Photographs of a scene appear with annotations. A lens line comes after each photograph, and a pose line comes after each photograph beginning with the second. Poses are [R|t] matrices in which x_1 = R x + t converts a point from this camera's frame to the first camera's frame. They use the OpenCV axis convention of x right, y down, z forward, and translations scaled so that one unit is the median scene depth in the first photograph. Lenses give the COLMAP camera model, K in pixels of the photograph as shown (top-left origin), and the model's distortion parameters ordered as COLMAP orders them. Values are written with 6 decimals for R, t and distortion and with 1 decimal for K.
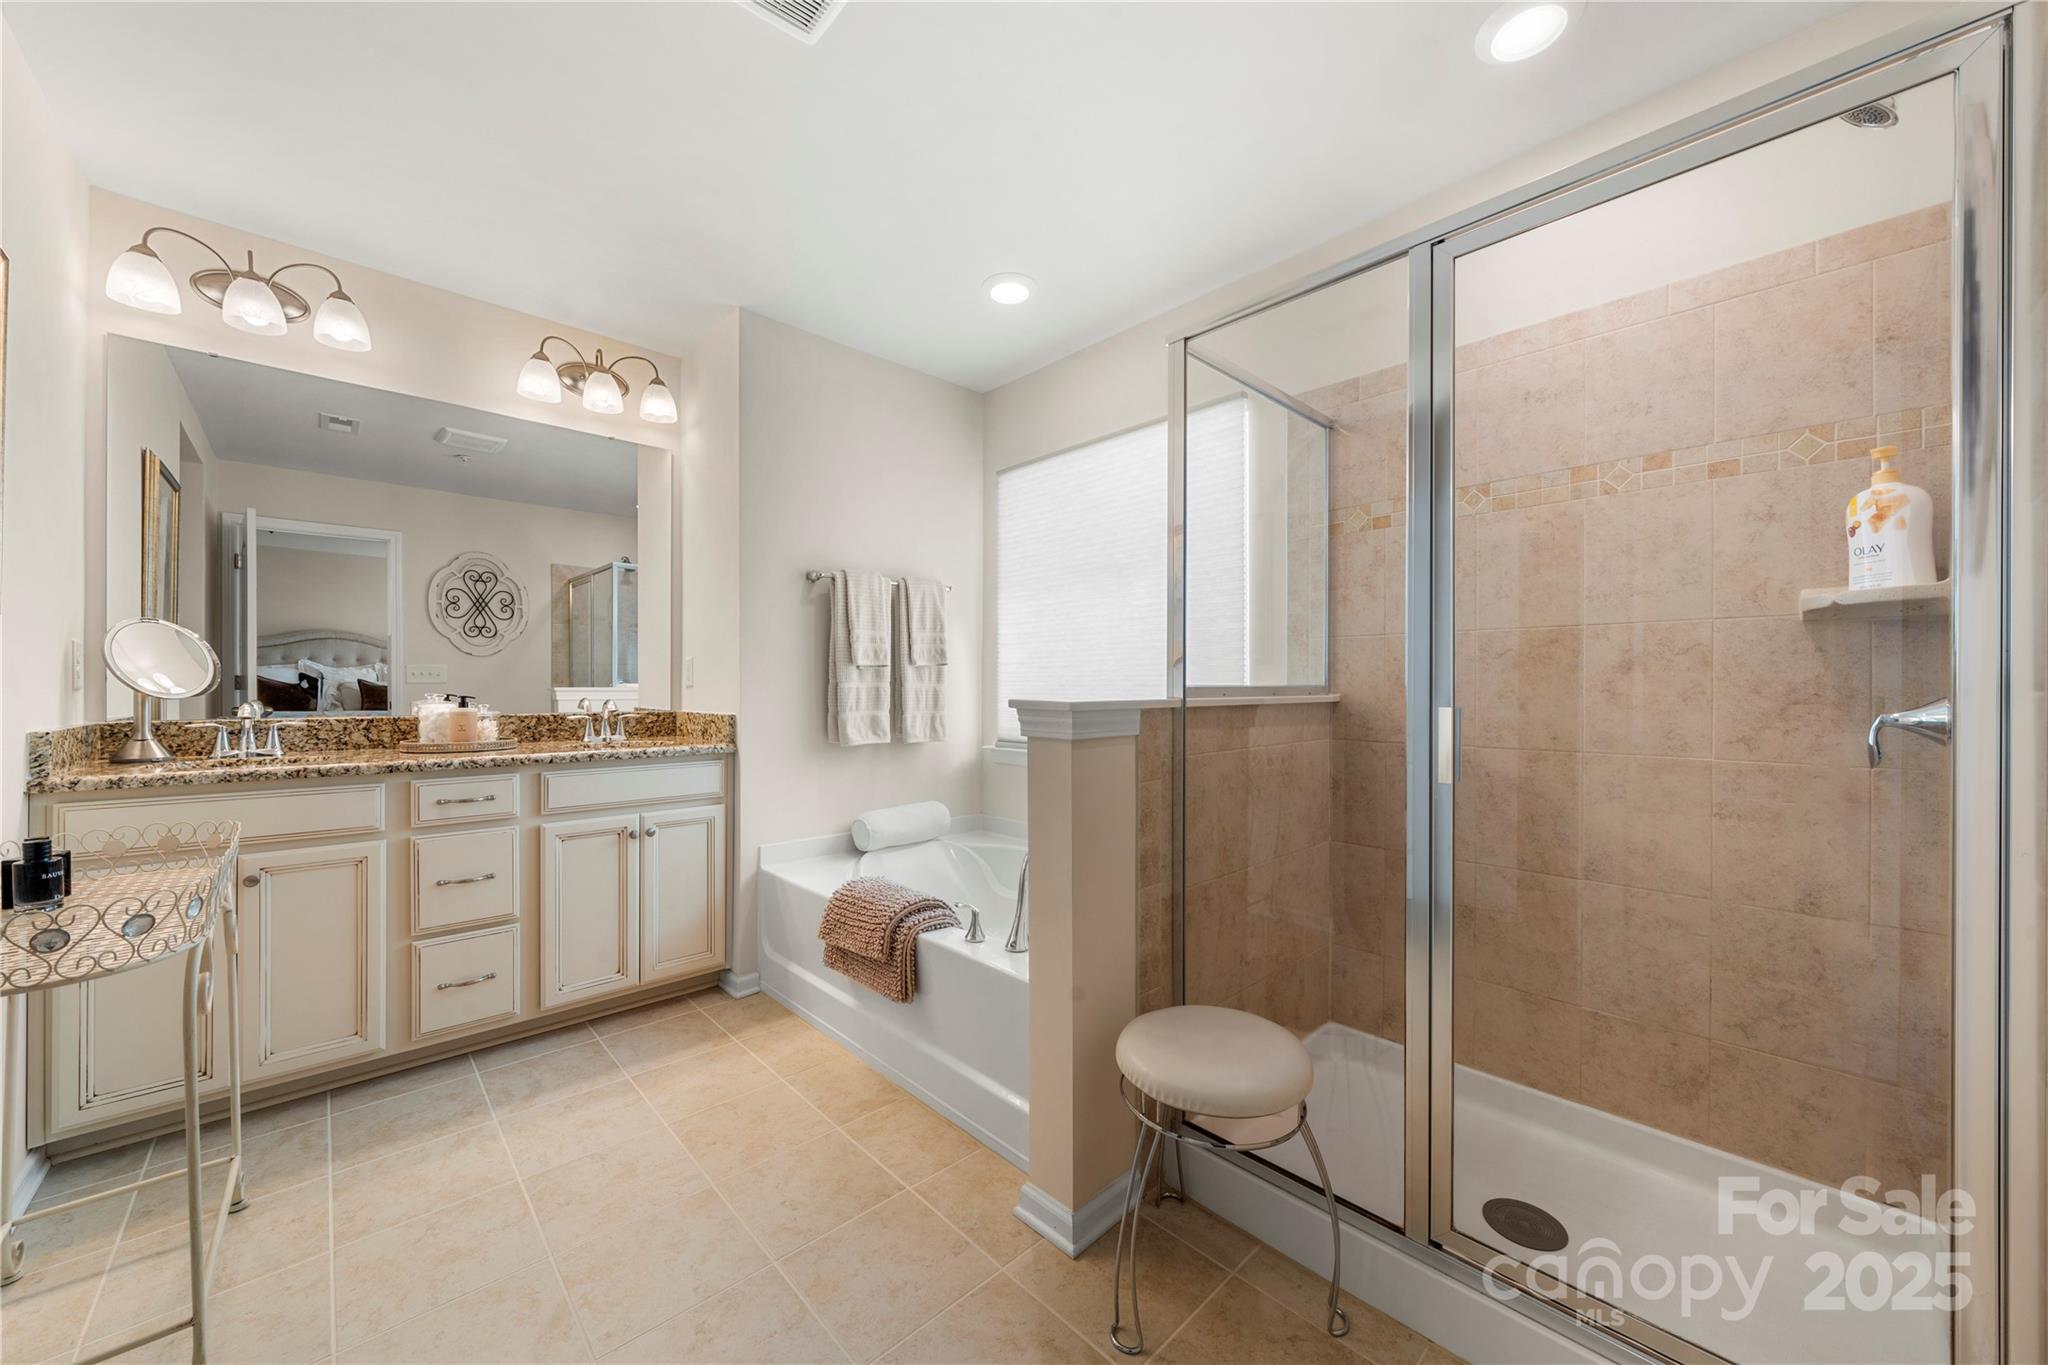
lens RADIAL K [[756.6, 0, 1024.0], [0, 756.6, 682.5], [0, 0, 1]] dist [-0.002663, -0.000270]
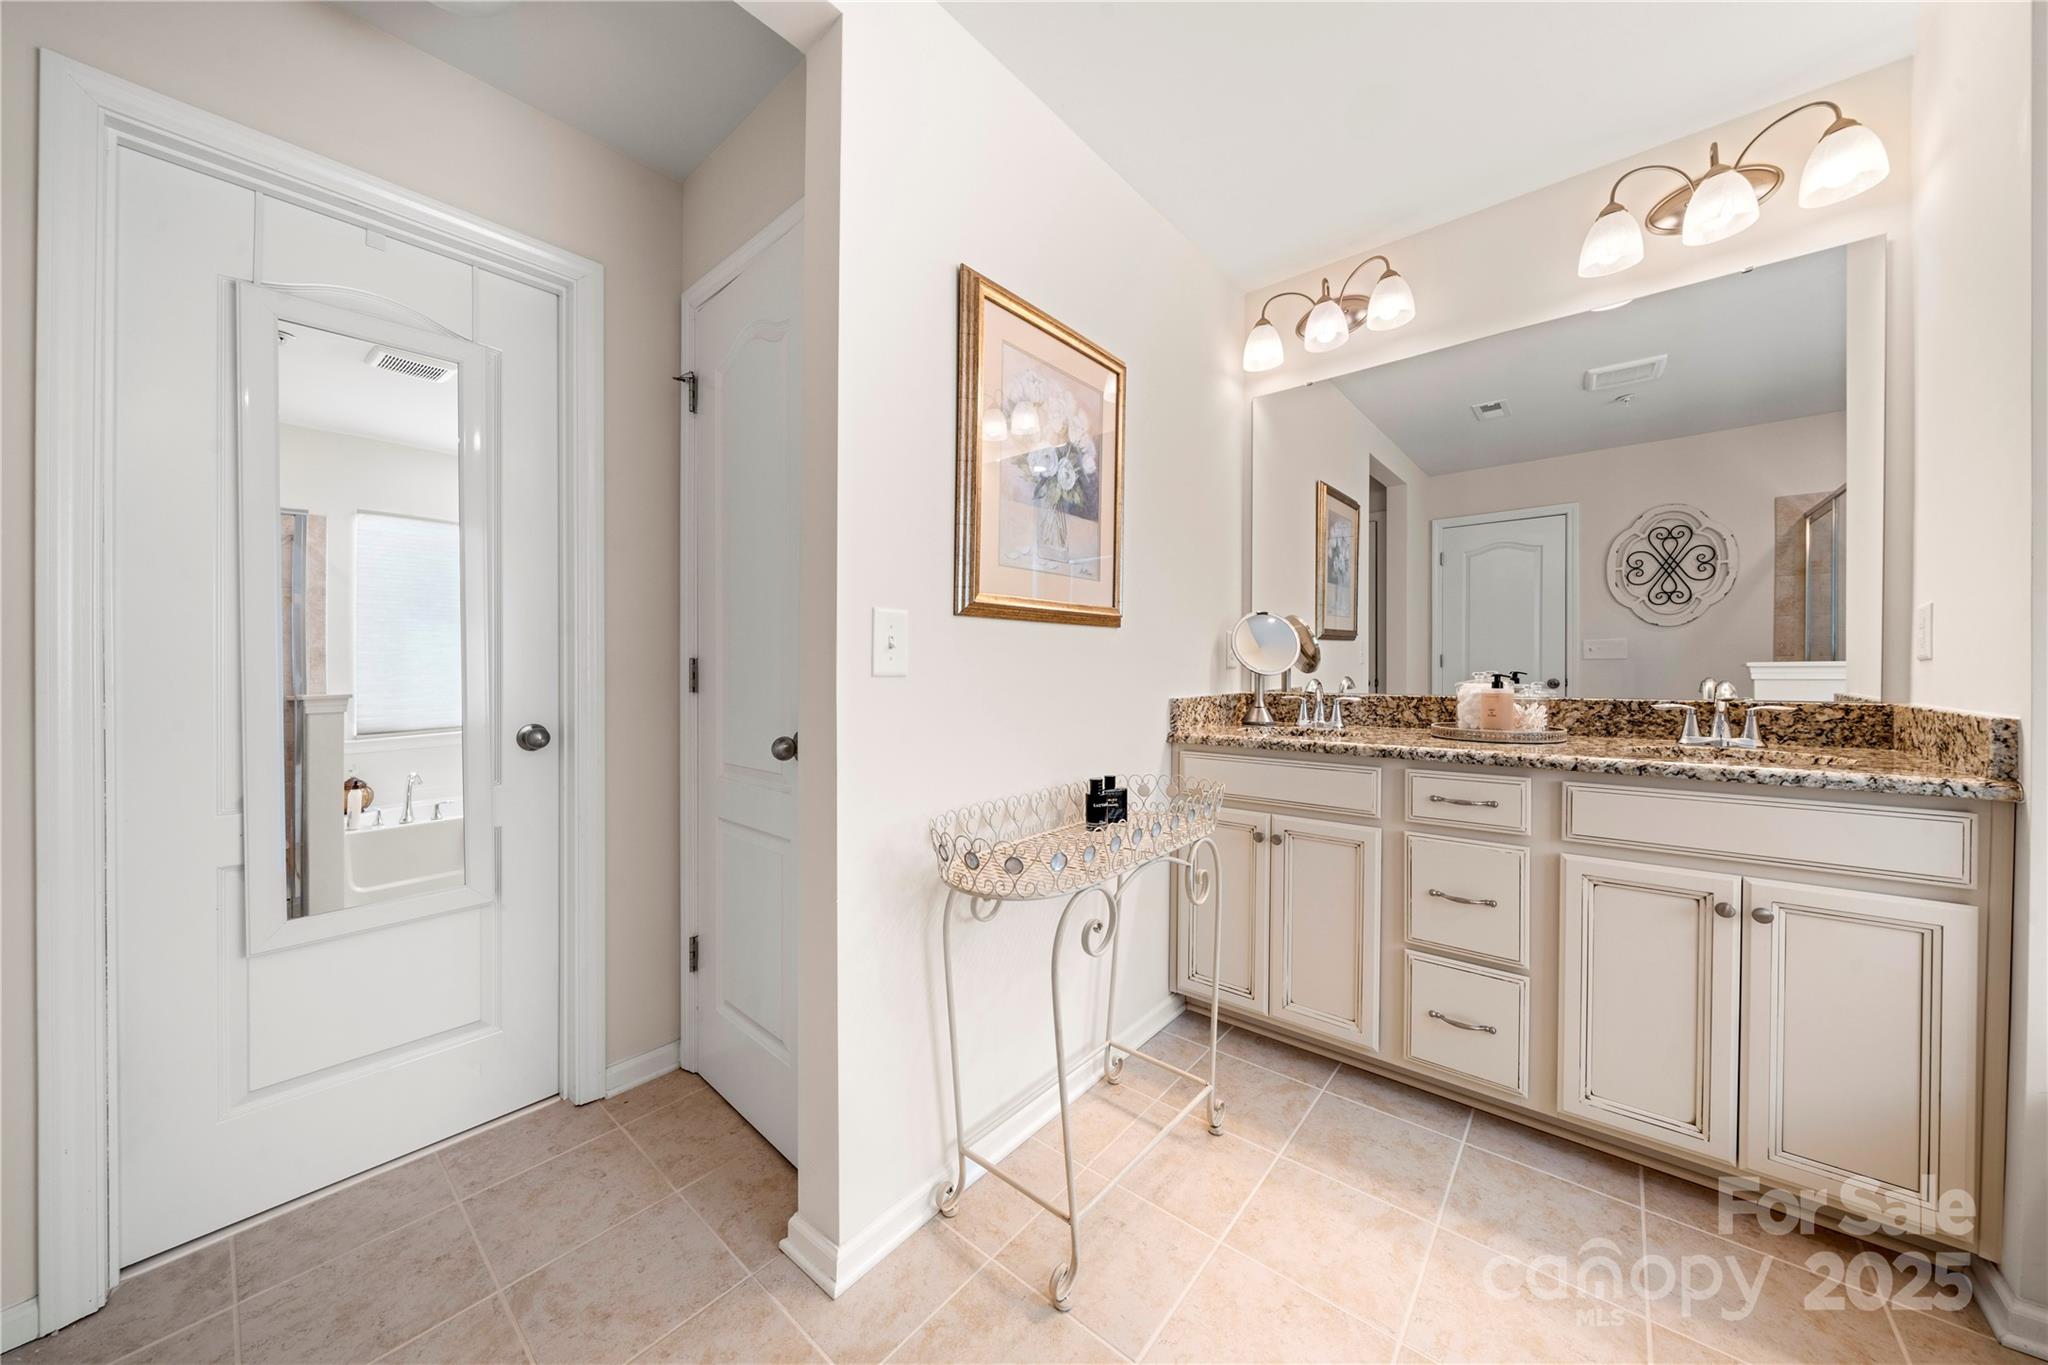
lens RADIAL K [[694.3, 0, 1025.4], [0, 694.3, 673.5], [0, 0, 1]] dist [-0.006234, 0.000037]
pose [[0.098135, 0.006095, -0.995154, -0.034317], [0.014259, 0.999870, 0.007530, 0.003992], [0.995071, -0.014929, 0.098036, 0.416131]]
